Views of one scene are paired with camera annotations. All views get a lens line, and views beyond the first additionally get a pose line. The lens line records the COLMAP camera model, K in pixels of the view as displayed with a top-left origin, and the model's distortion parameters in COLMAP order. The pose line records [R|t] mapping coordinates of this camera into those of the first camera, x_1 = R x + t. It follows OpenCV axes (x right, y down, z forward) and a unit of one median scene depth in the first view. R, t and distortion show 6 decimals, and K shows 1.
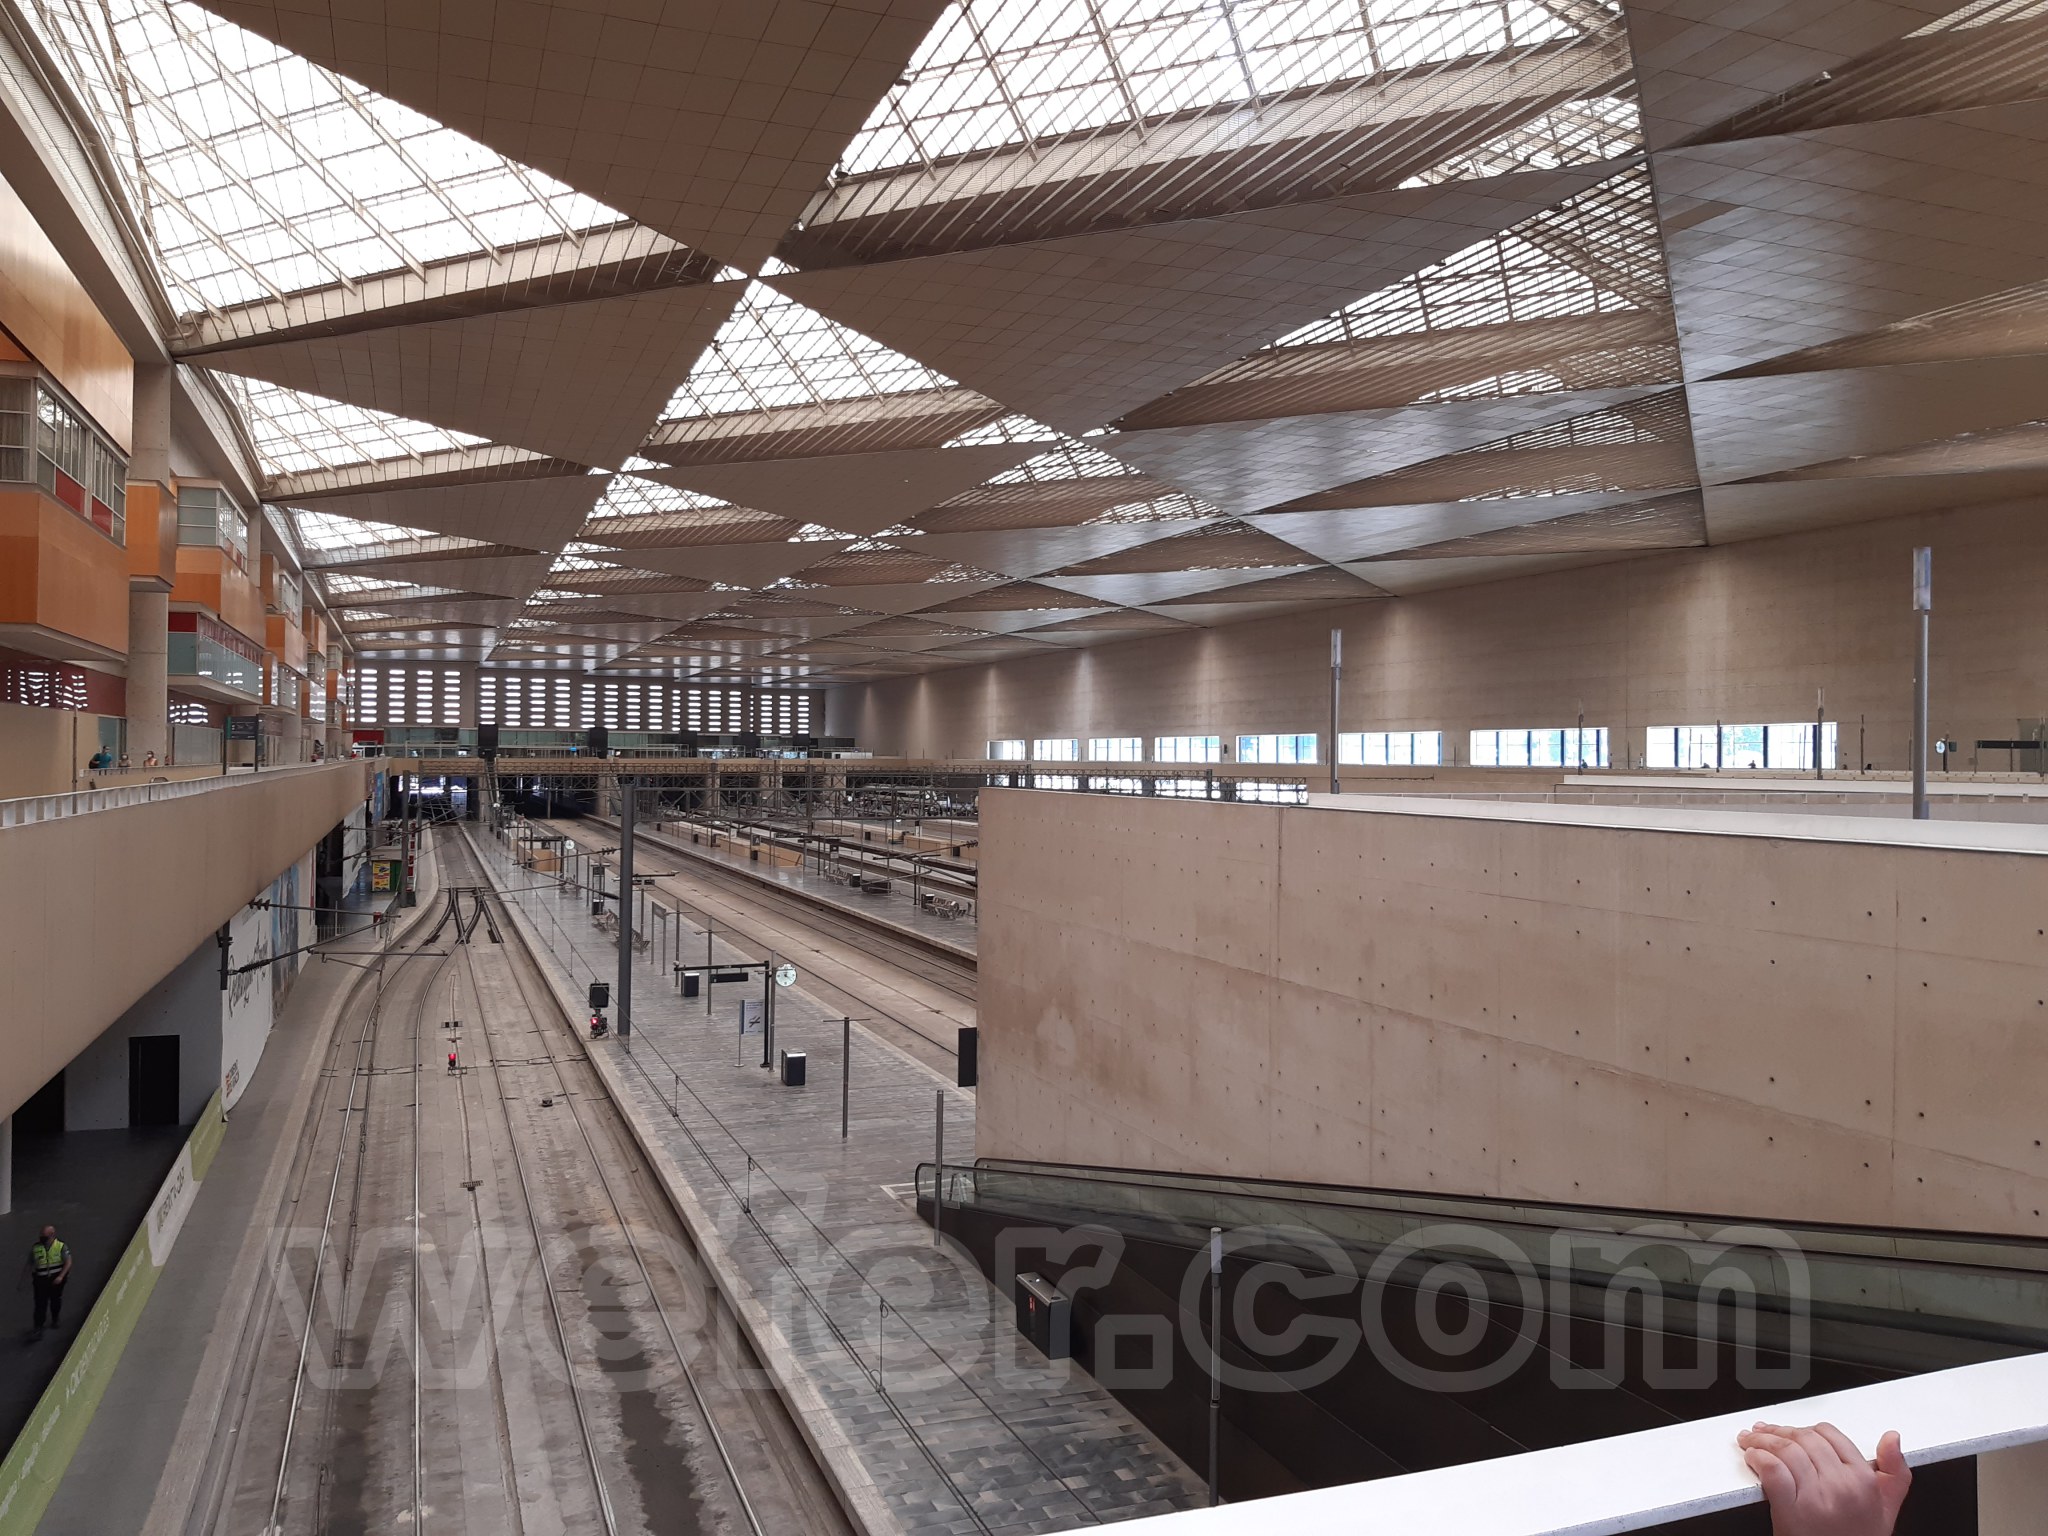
lens RADIAL K [[1577.0, 0, 1027.8], [0, 1577.0, 774.1], [0, 0, 1]] dist [0.048650, -0.093032]
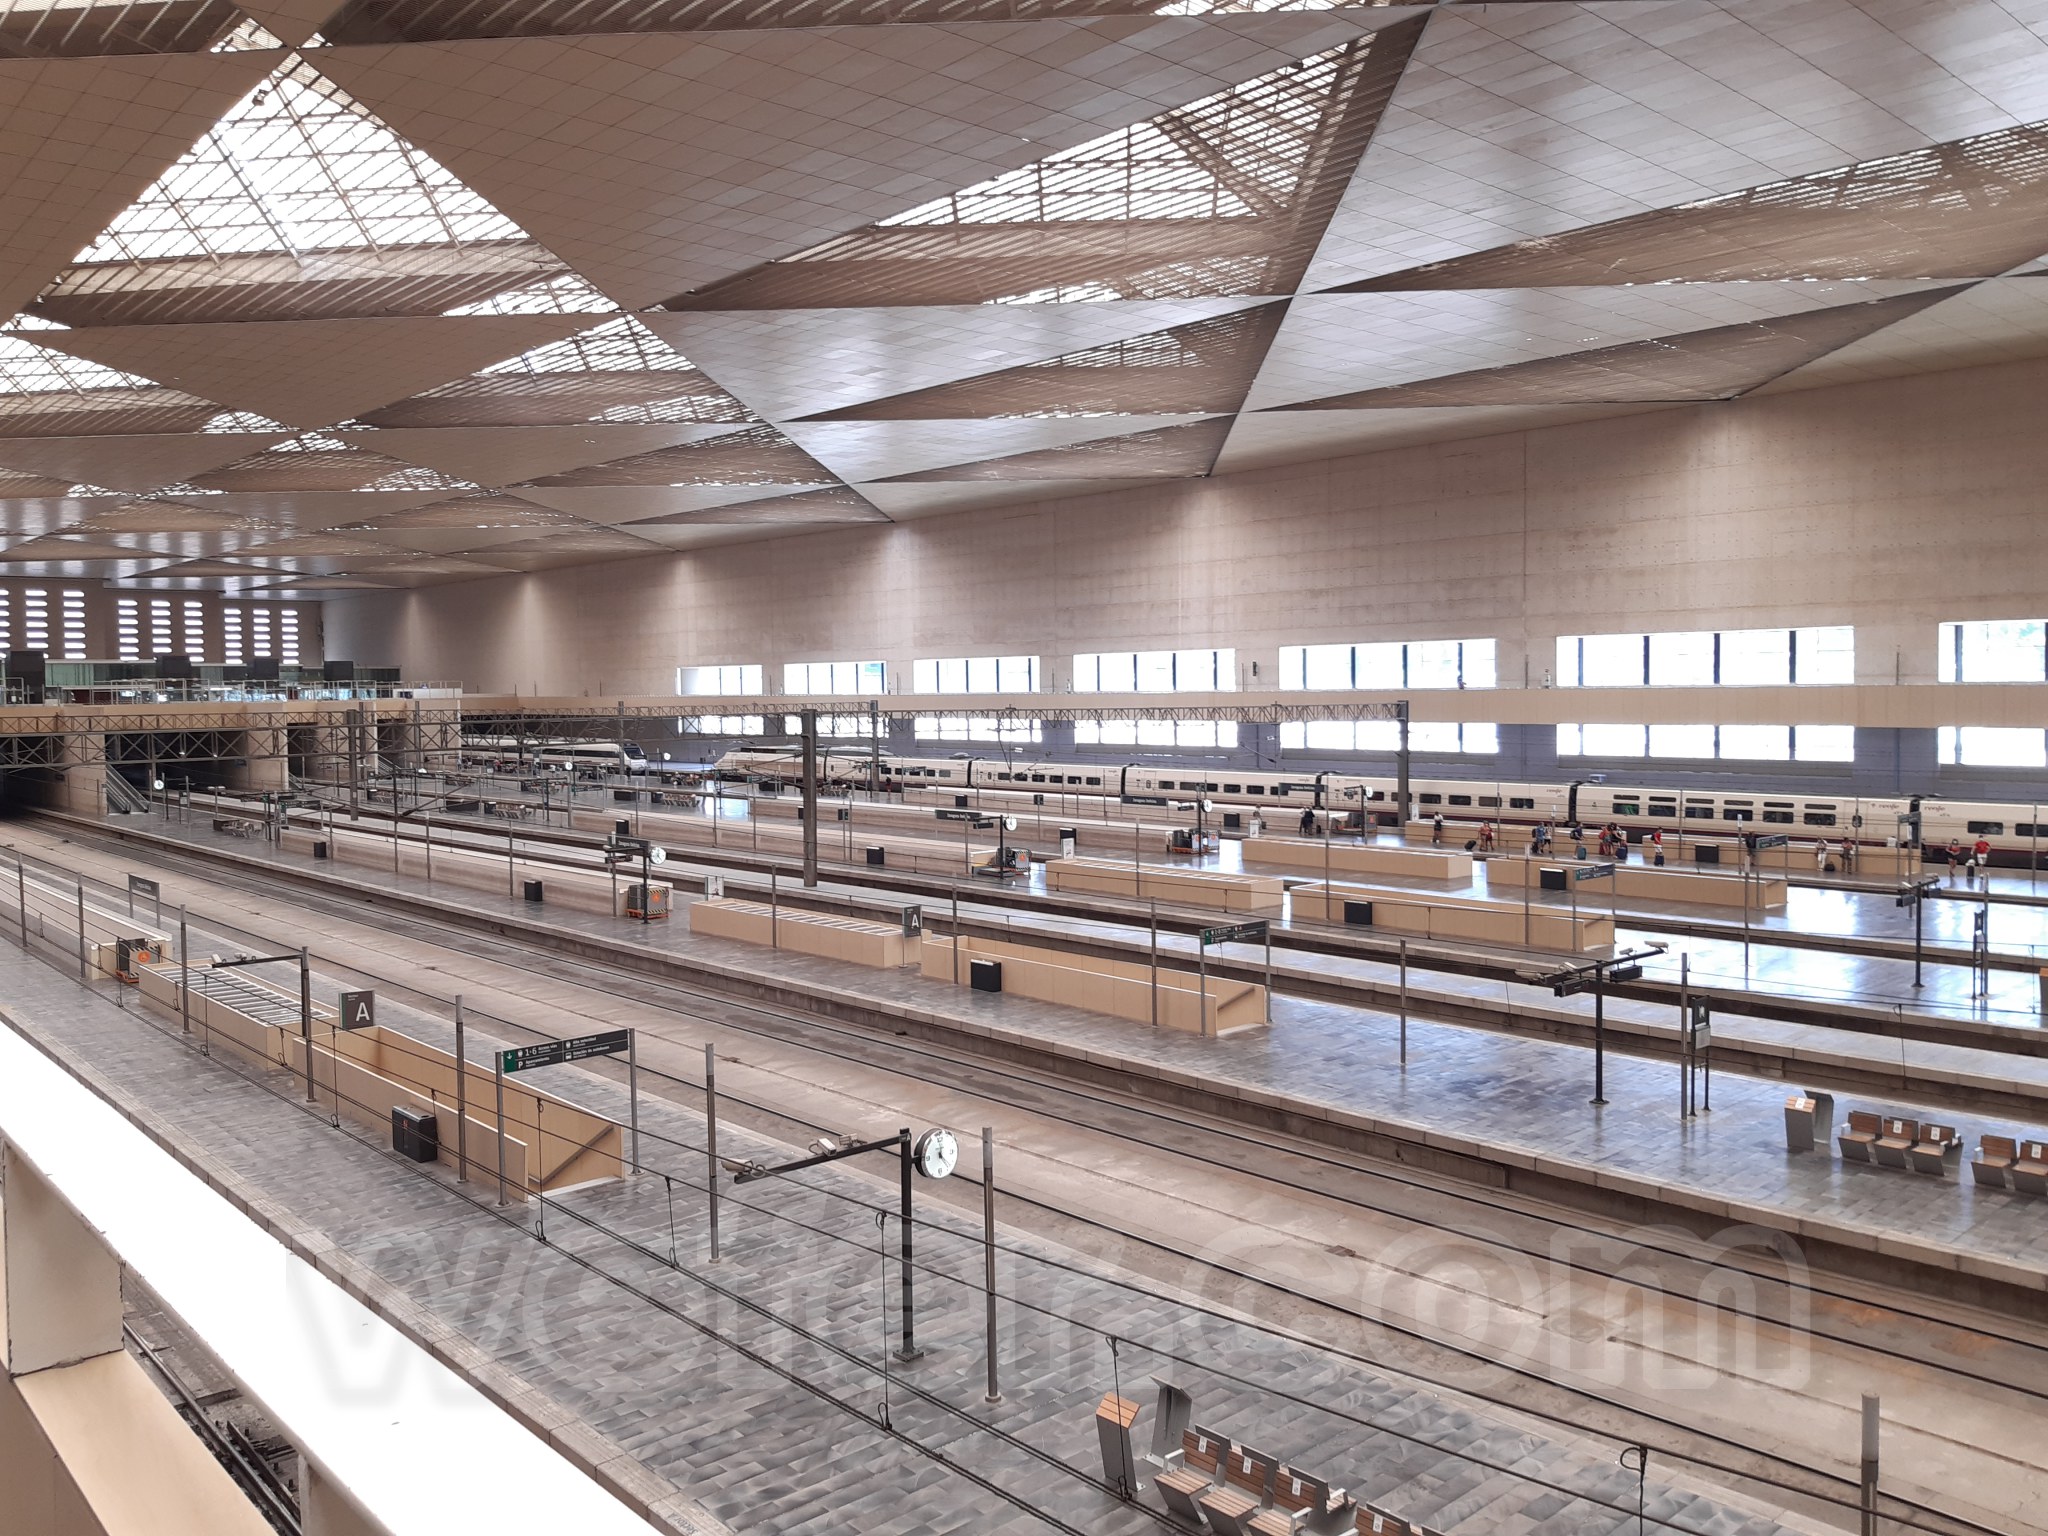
lens RADIAL K [[1577.0, 0, 1031.2], [0, 1577.0, 765.1], [0, 0, 1]] dist [0.048650, -0.093032]
pose [[0.932105, -0.036481, 0.360347, -0.194978], [0.022805, 0.998852, 0.042134, -0.006080], [-0.361470, -0.031055, 0.931866, 0.462269]]
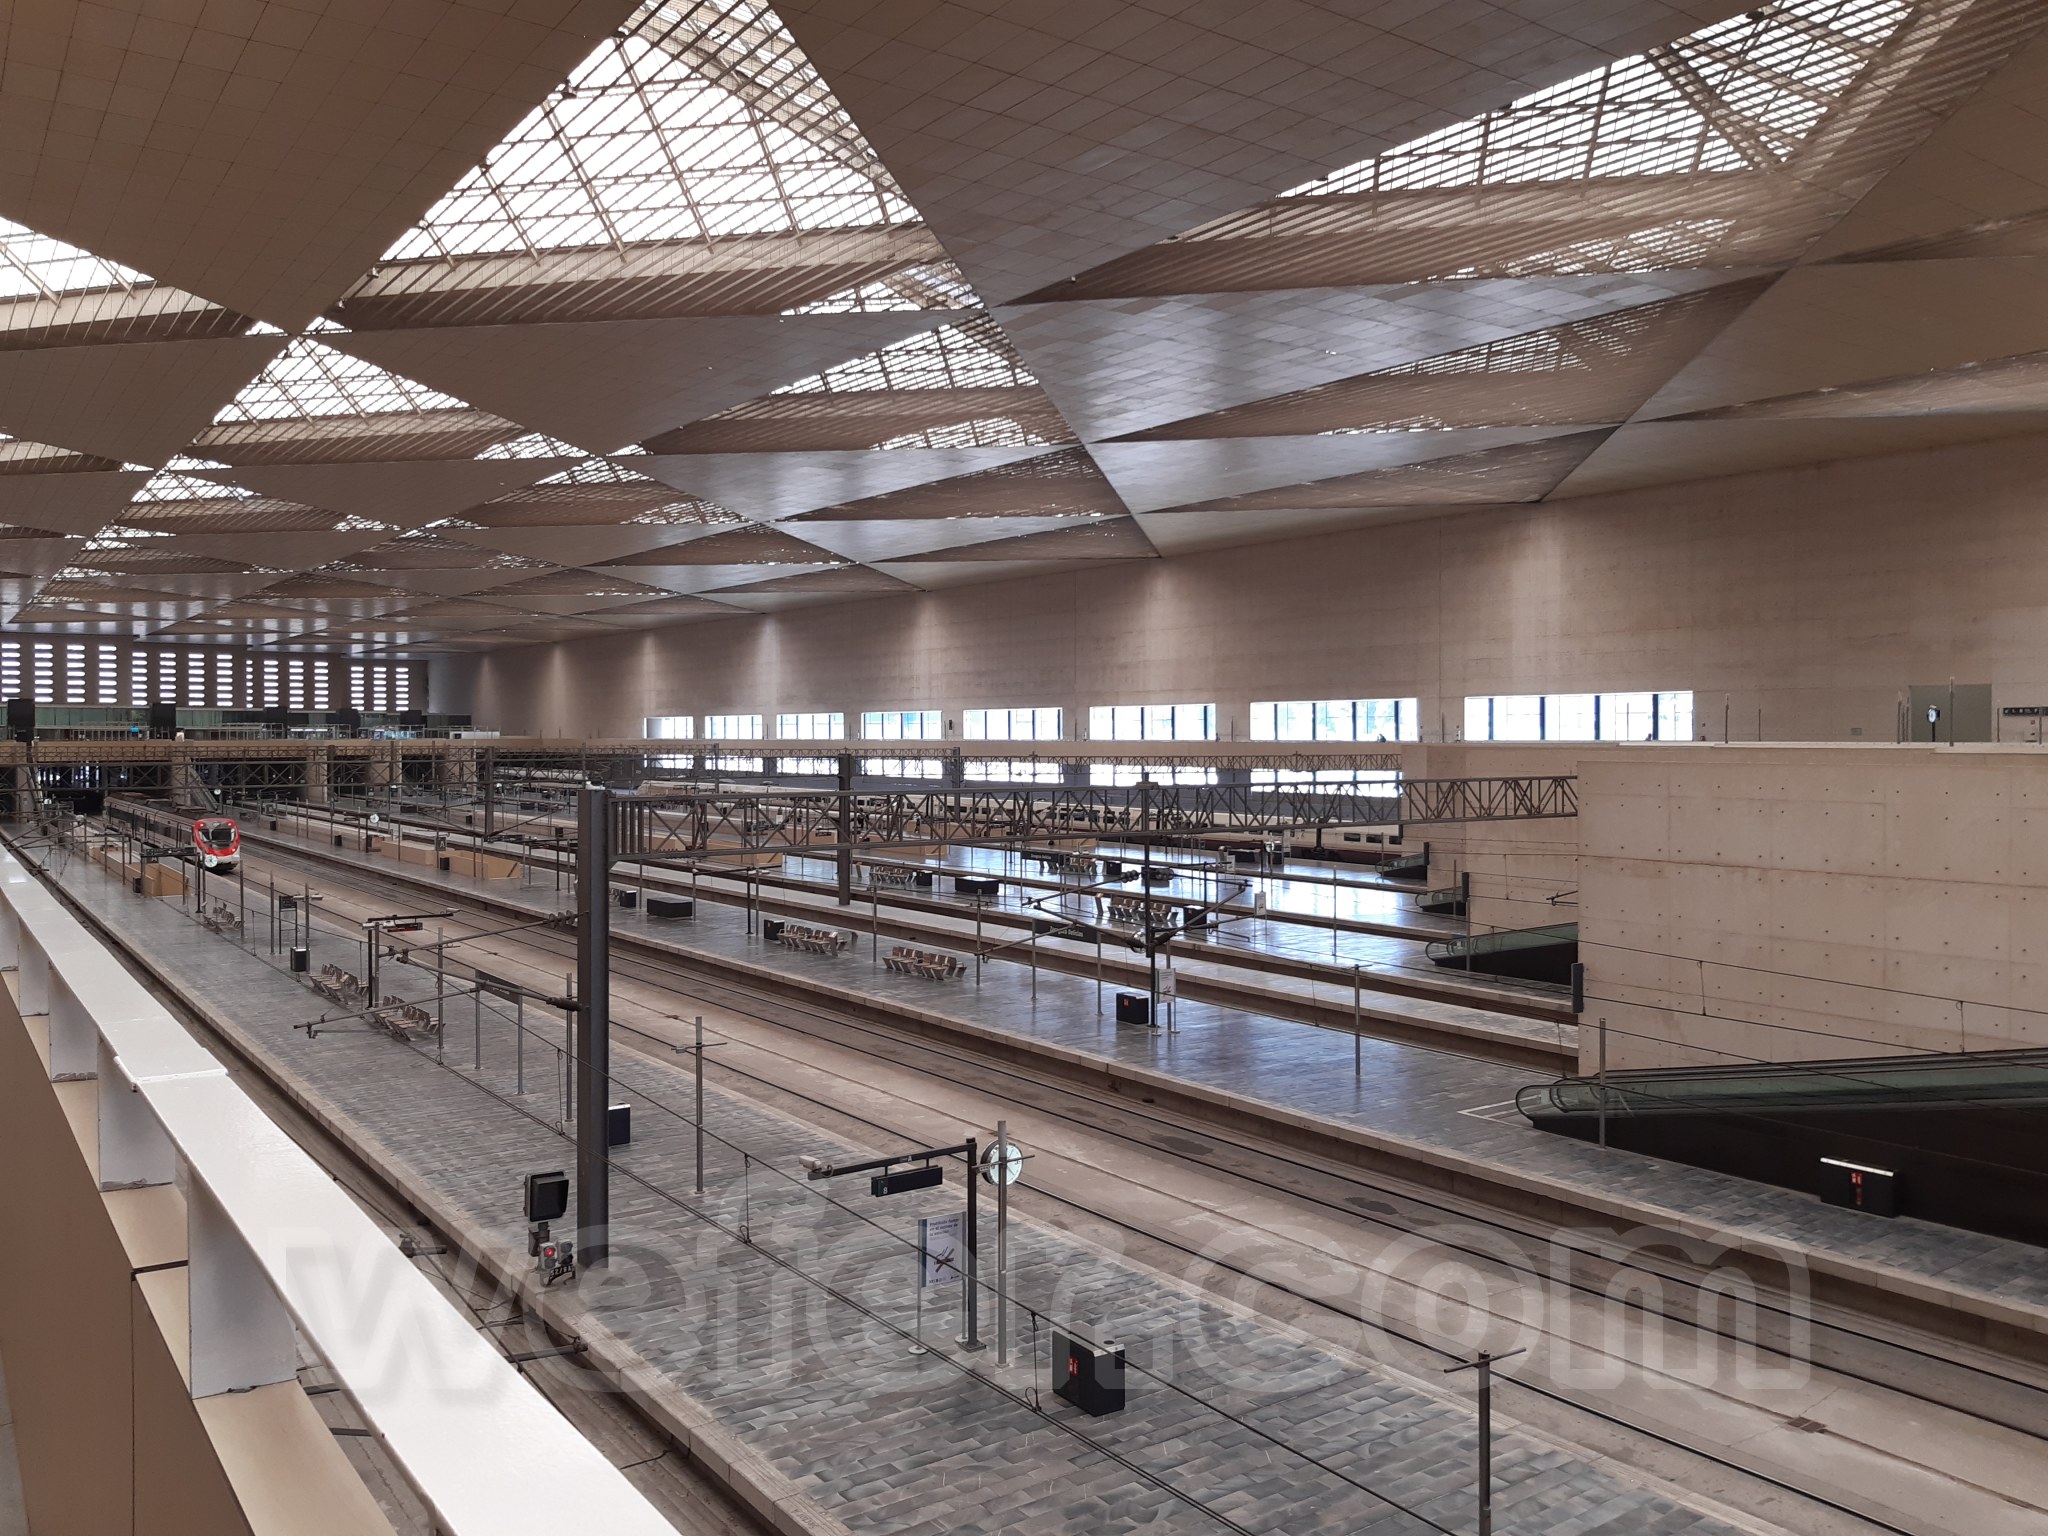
lens RADIAL K [[1577.0, 0, 1037.1], [0, 1577.0, 772.4], [0, 0, 1]] dist [0.048650, -0.093032]
pose [[0.966020, -0.013804, 0.258098, -0.062642], [0.010283, 0.999835, 0.014988, -0.001543], [-0.258263, -0.011824, 0.966002, 0.115554]]
